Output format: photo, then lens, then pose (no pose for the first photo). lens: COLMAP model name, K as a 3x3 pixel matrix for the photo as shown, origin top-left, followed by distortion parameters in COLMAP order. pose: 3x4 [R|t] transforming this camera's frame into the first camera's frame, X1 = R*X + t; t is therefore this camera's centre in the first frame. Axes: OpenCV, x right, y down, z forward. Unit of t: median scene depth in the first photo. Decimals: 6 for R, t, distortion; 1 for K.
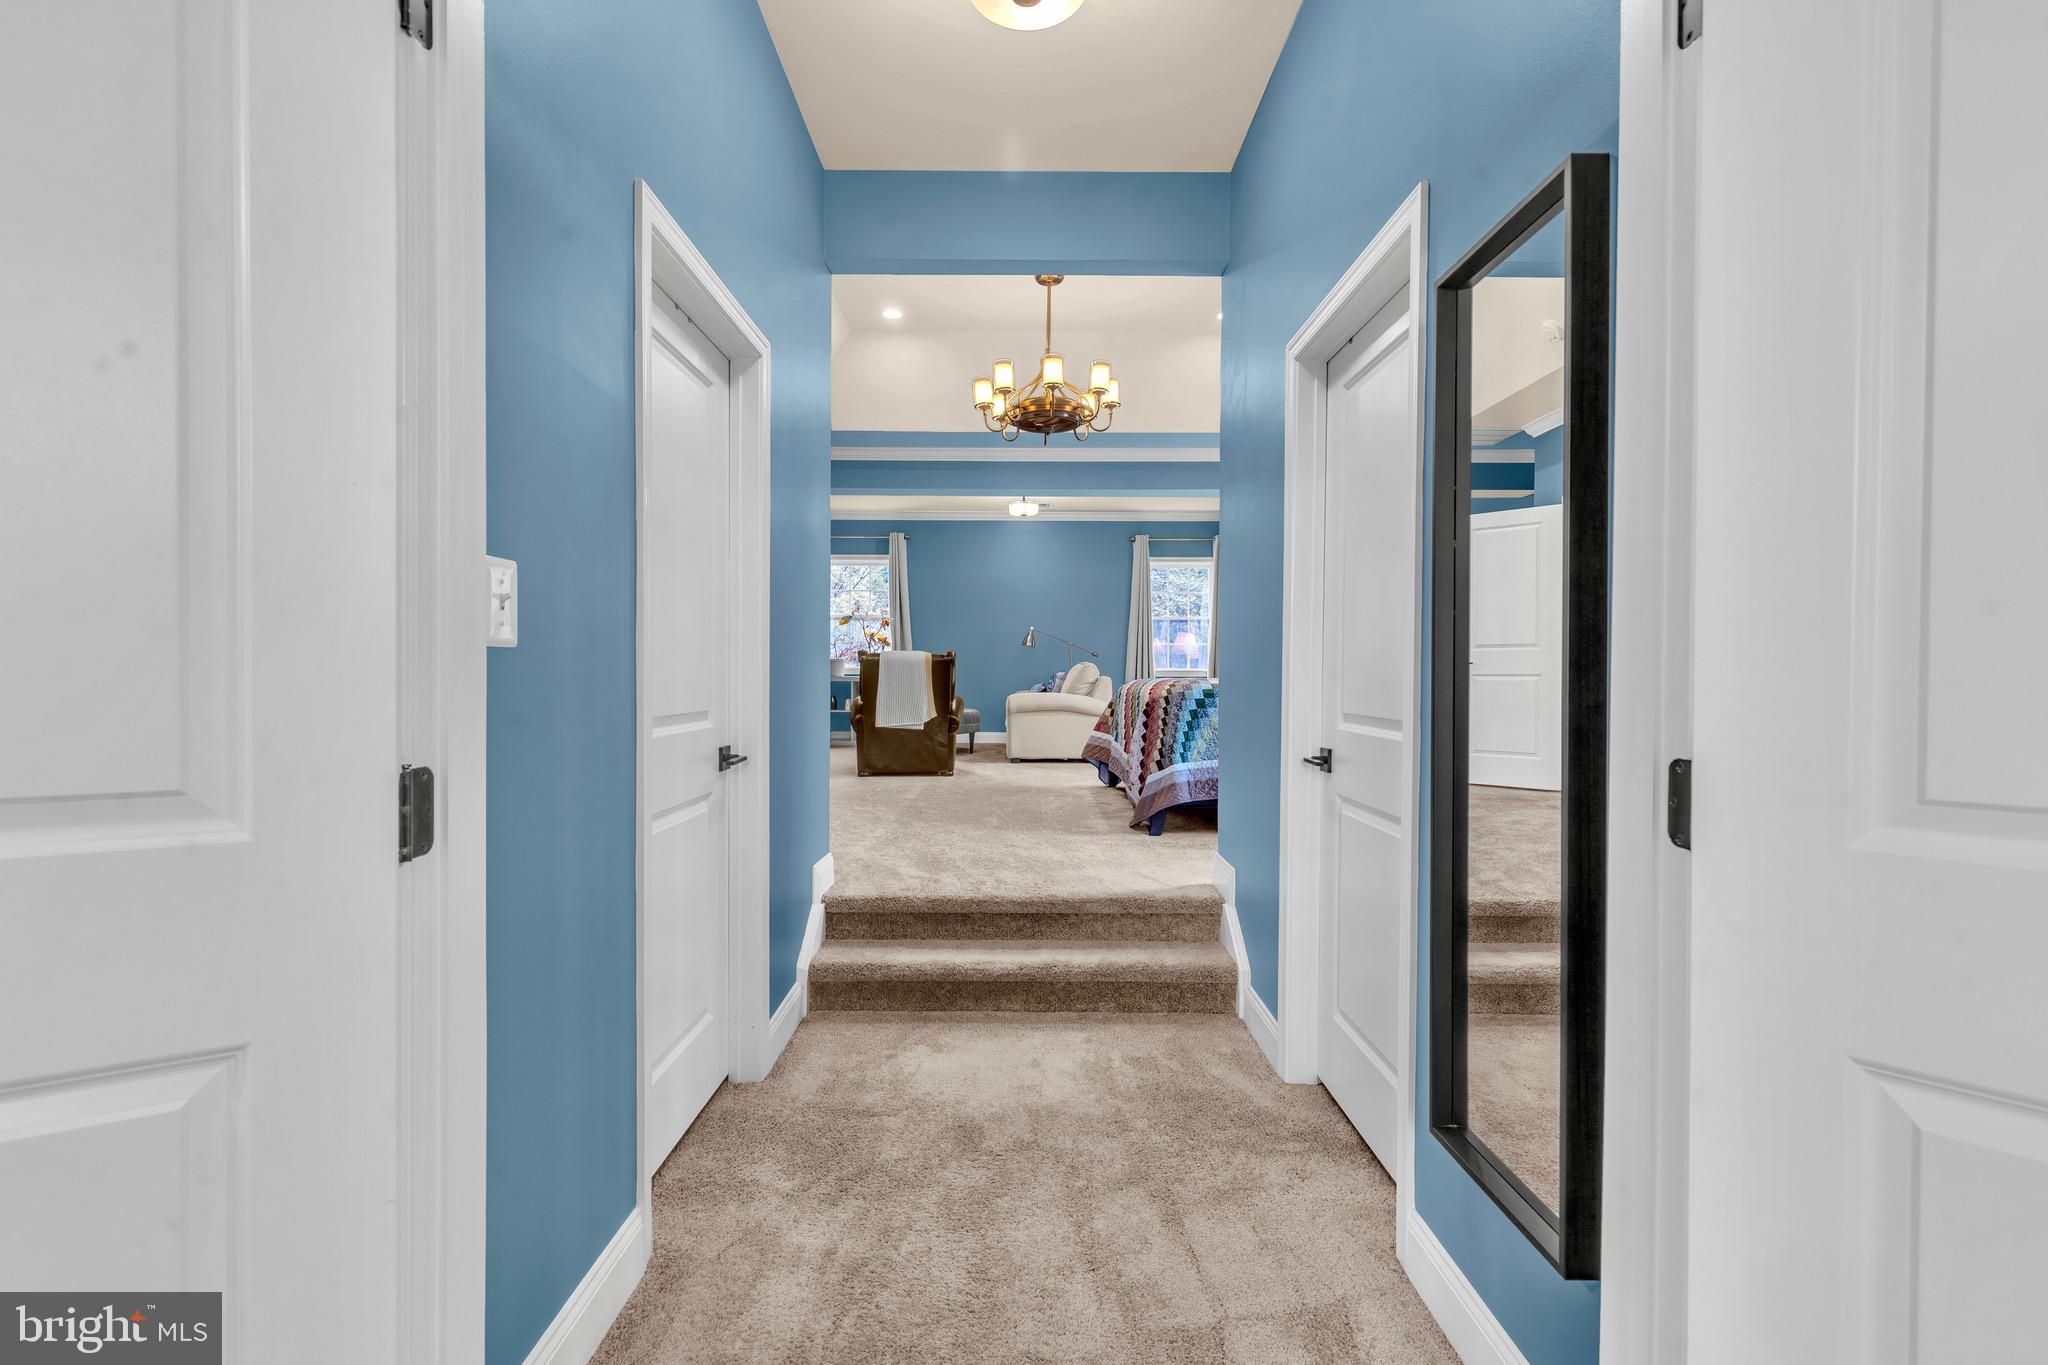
lens RADIAL K [[915.7, 0, 1022.1], [0, 915.7, 692.3], [0, 0, 1]] dist [0.004253, -0.000092]
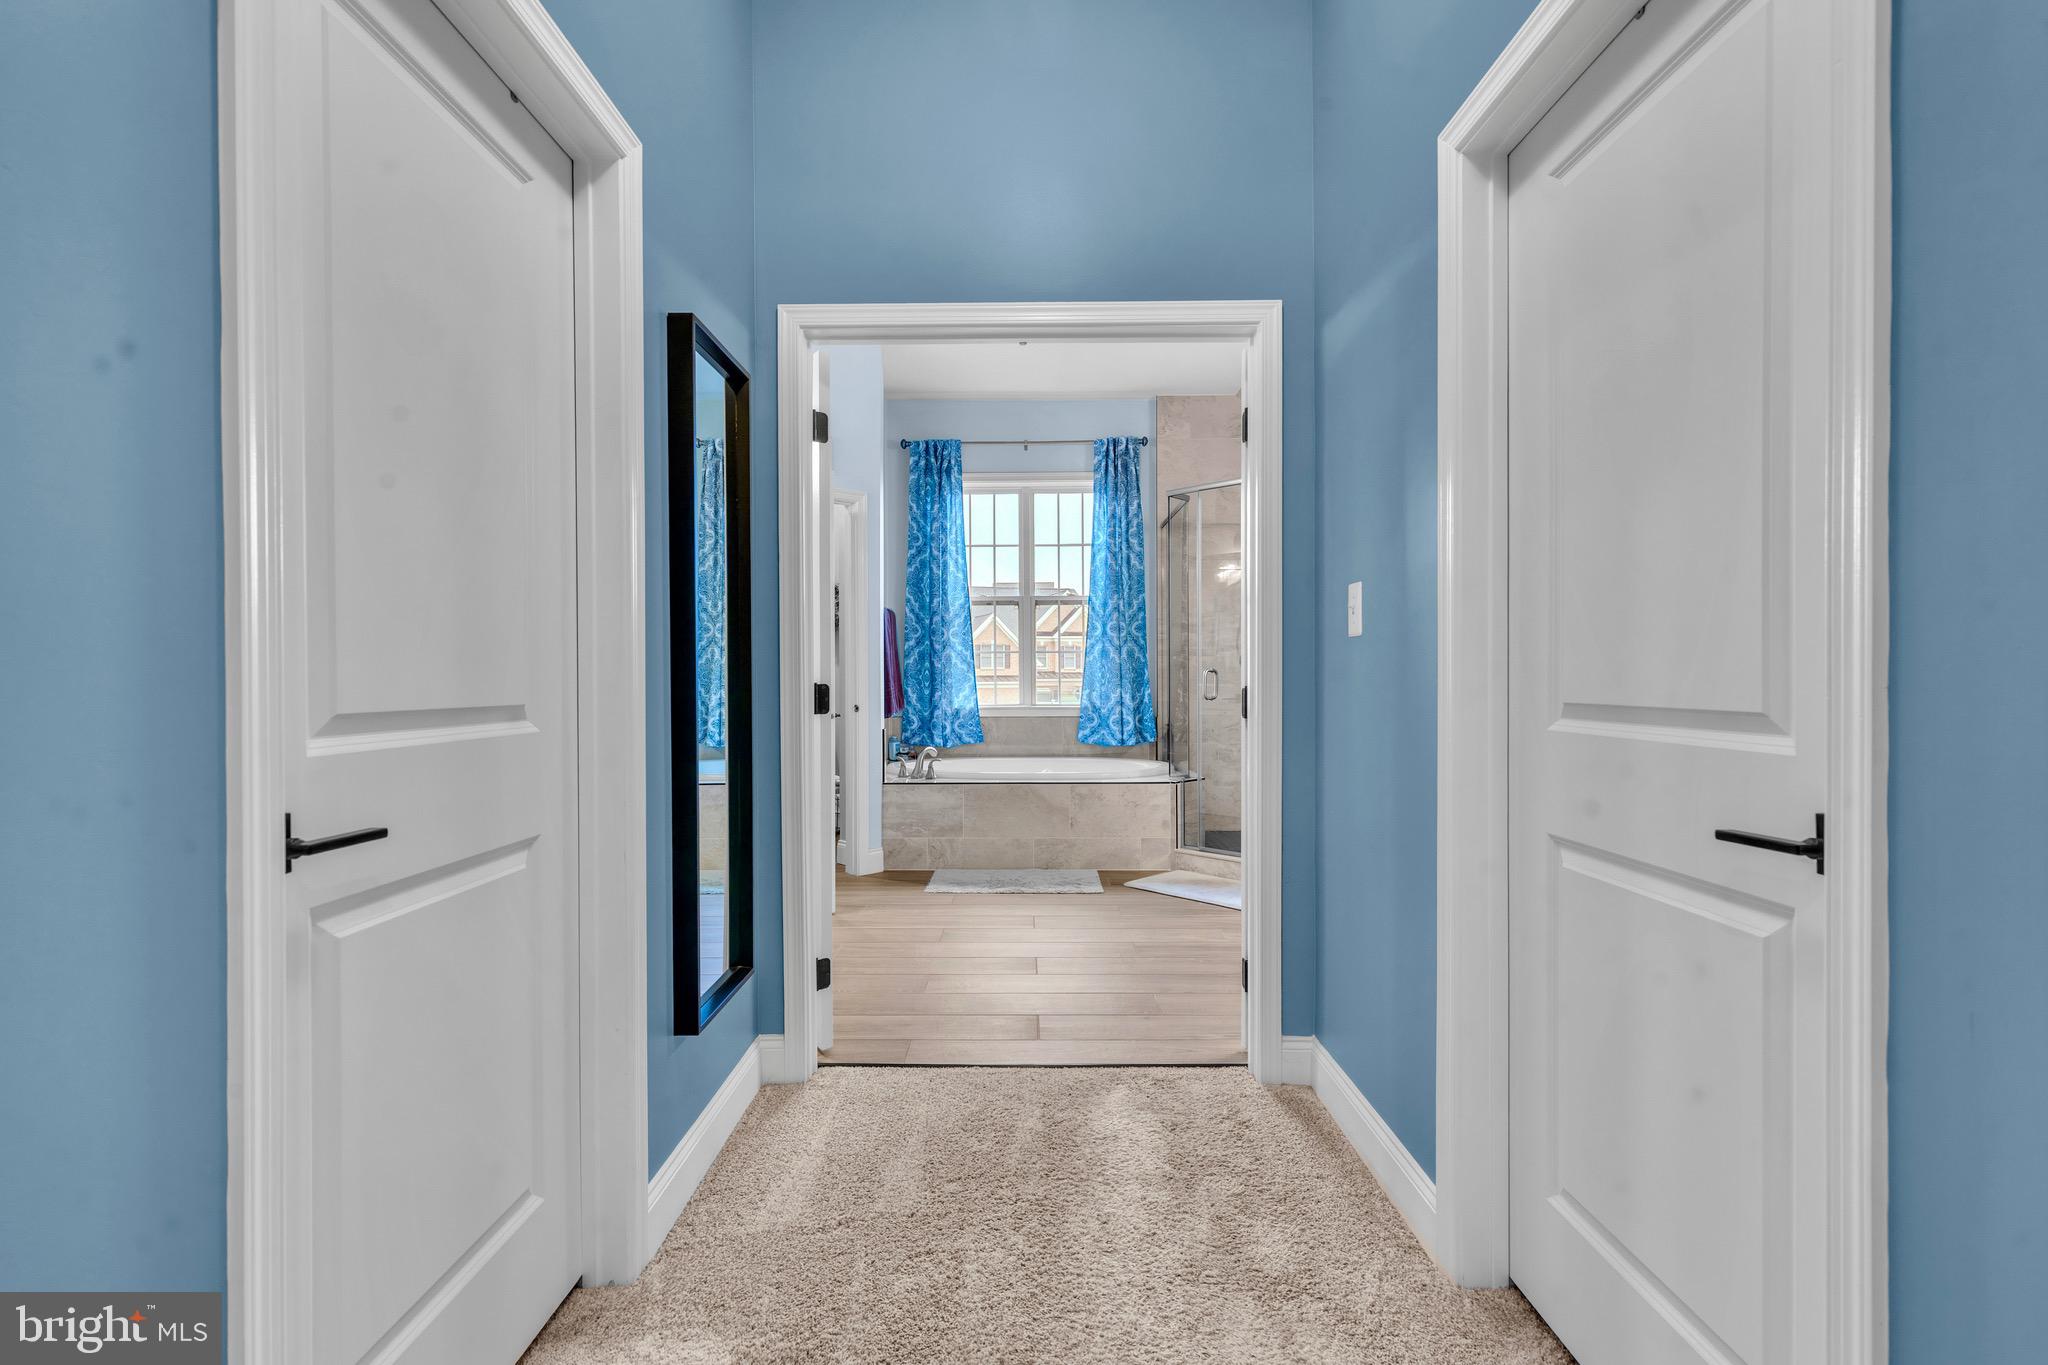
lens RADIAL K [[915.7, 0, 1025.3], [0, 915.7, 680.3], [0, 0, 1]] dist [0.004253, -0.000092]
pose [[0.999958, -0.008867, 0.002397, -0.008561], [0.008853, 0.999946, 0.005493, 0.001049], [-0.002446, -0.005472, 0.999982, 0.370052]]
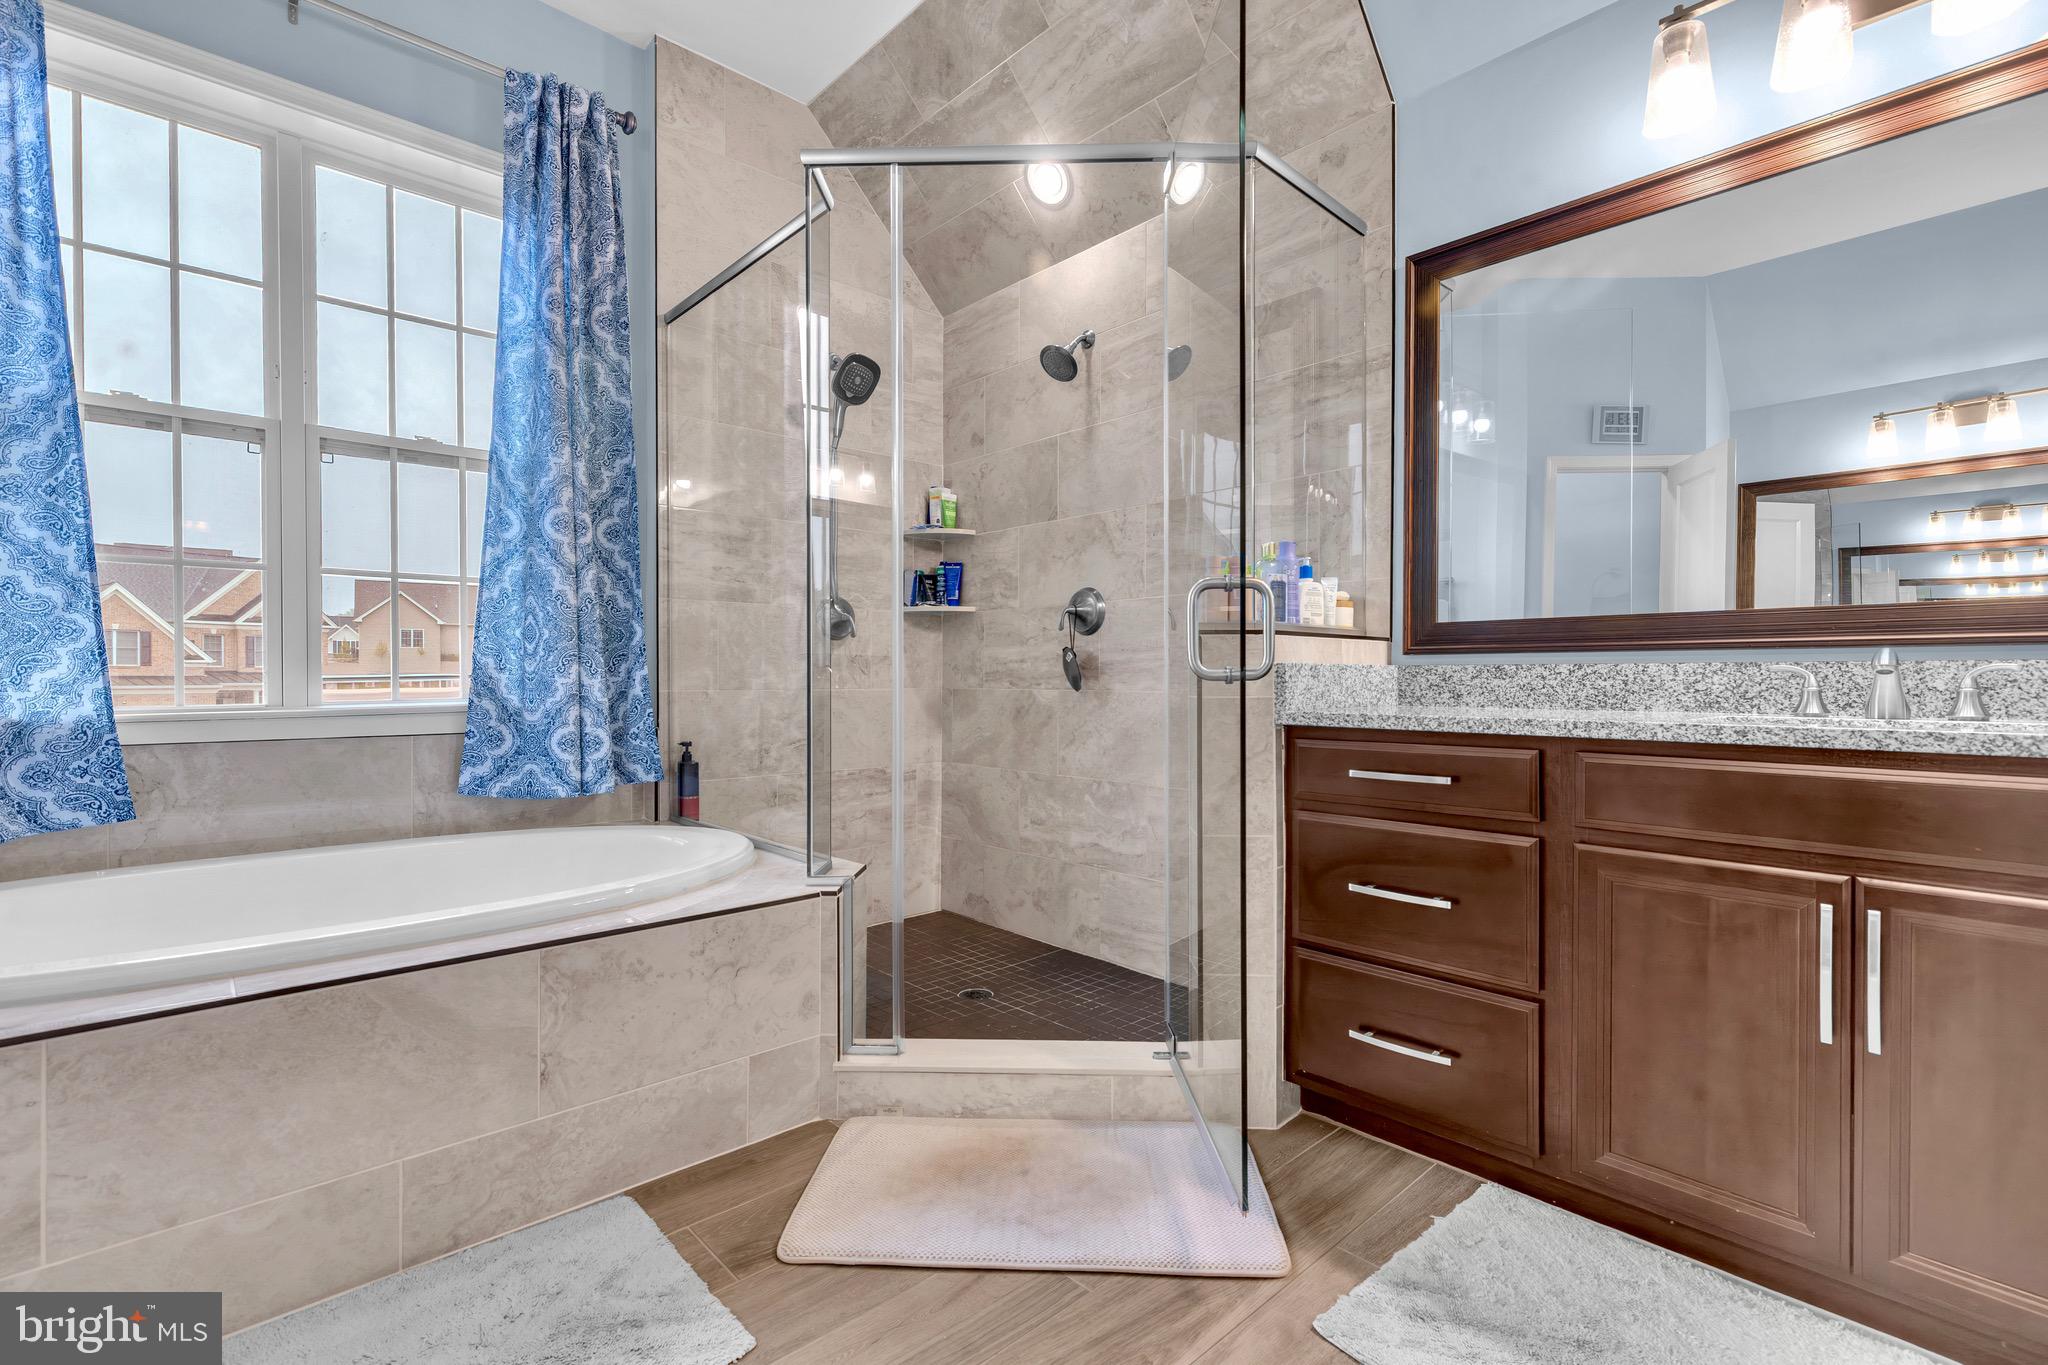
lens RADIAL K [[915.7, 0, 1020.6], [0, 915.7, 680.6], [0, 0, 1]] dist [0.004253, -0.000092]
pose [[0.734299, -0.006879, 0.678791, -0.018924], [0.003914, 0.999975, 0.005900, 0.007432], [-0.678815, -0.001676, 0.734308, 0.533072]]
